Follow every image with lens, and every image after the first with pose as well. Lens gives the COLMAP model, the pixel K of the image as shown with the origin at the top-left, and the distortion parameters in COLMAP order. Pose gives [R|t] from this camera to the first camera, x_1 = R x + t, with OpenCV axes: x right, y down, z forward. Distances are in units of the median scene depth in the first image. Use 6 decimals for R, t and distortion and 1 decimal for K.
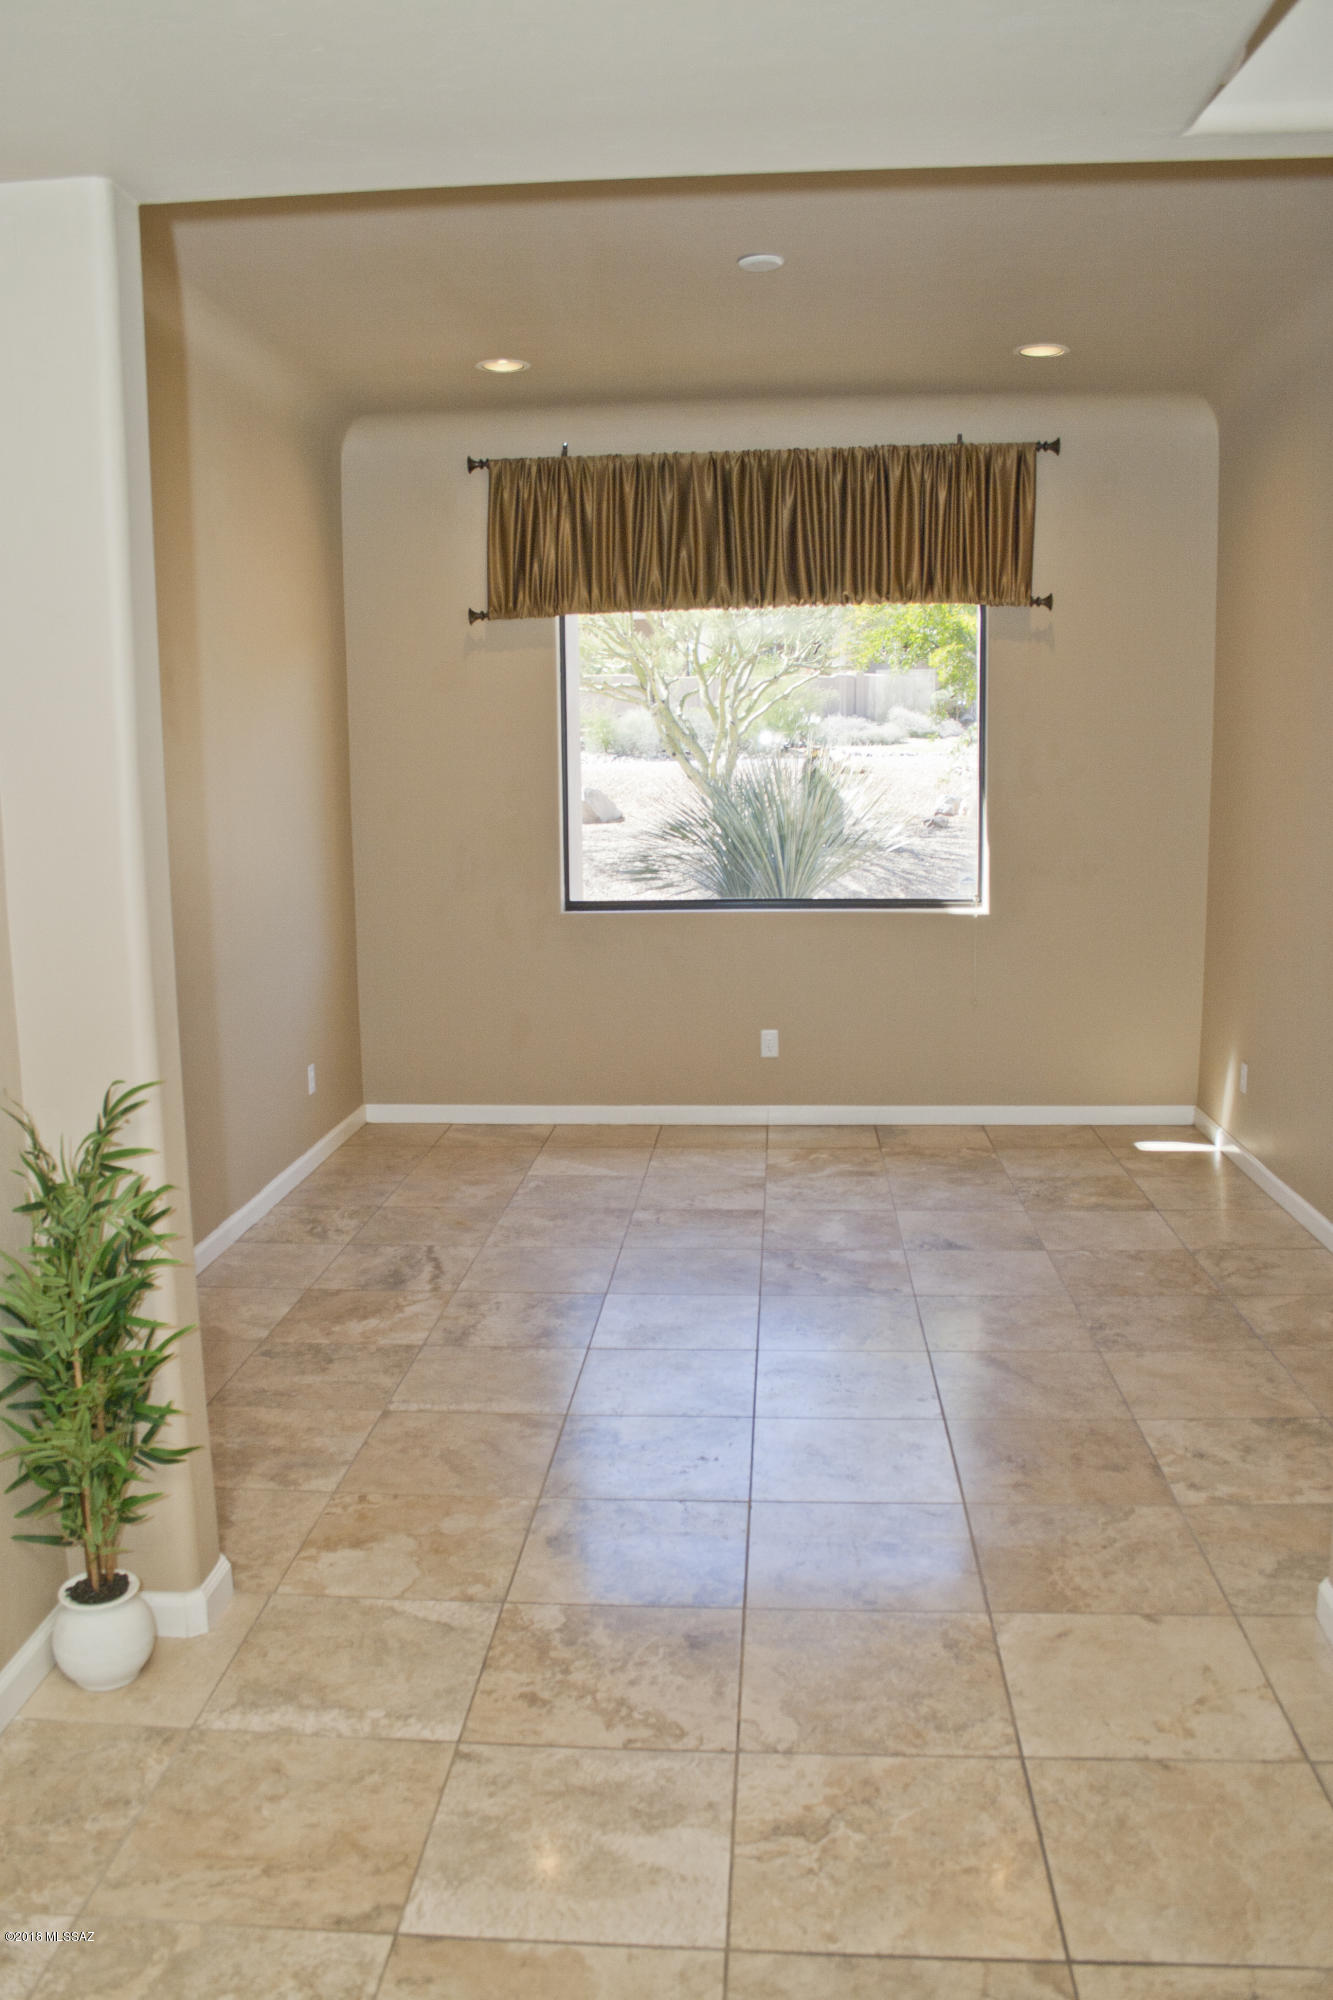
lens RADIAL K [[1665.7, 0, 665.1], [0, 1665.7, 1001.1], [0, 0, 1]] dist [-0.137991, 0.116782]
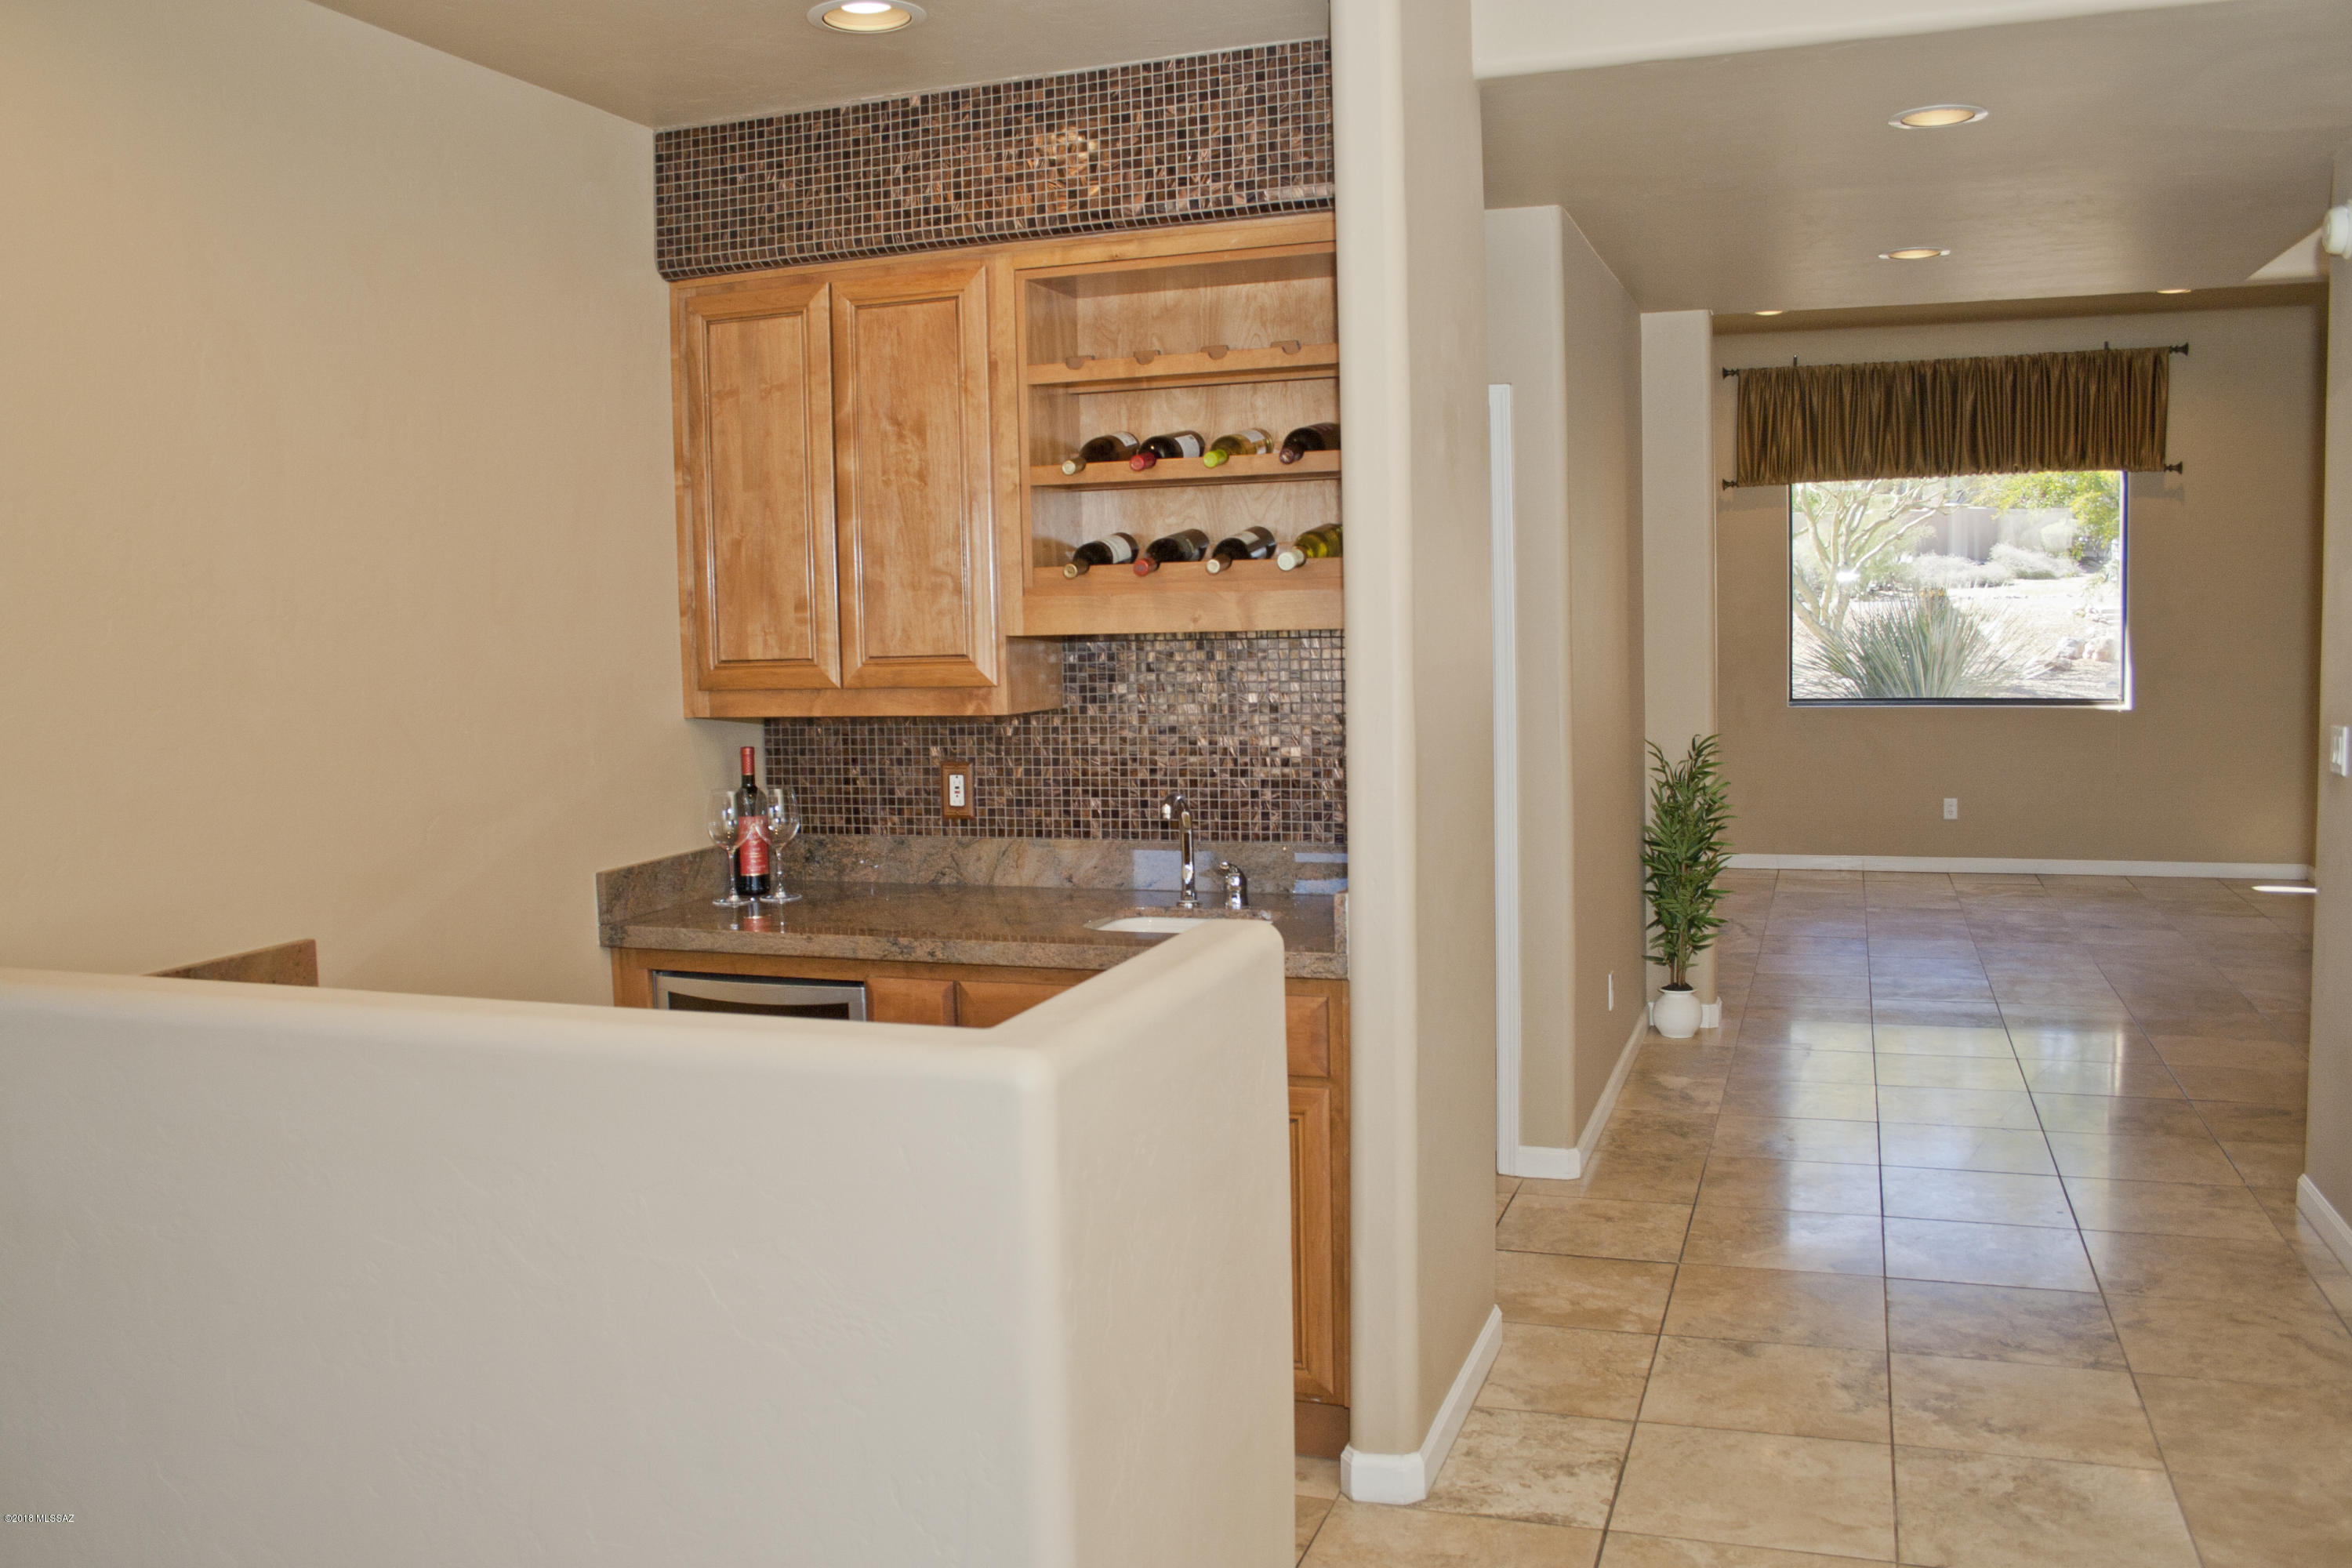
lens RADIAL K [[1958.9, 0, 1168.0], [0, 1958.9, 737.3], [0, 0, 1]] dist [-0.137991, 0.116782]
pose [[0.964845, 0.013606, -0.262468, -0.139909], [-0.034059, 0.996711, -0.073535, 0.105545], [0.260604, 0.079890, 0.962135, -0.628428]]
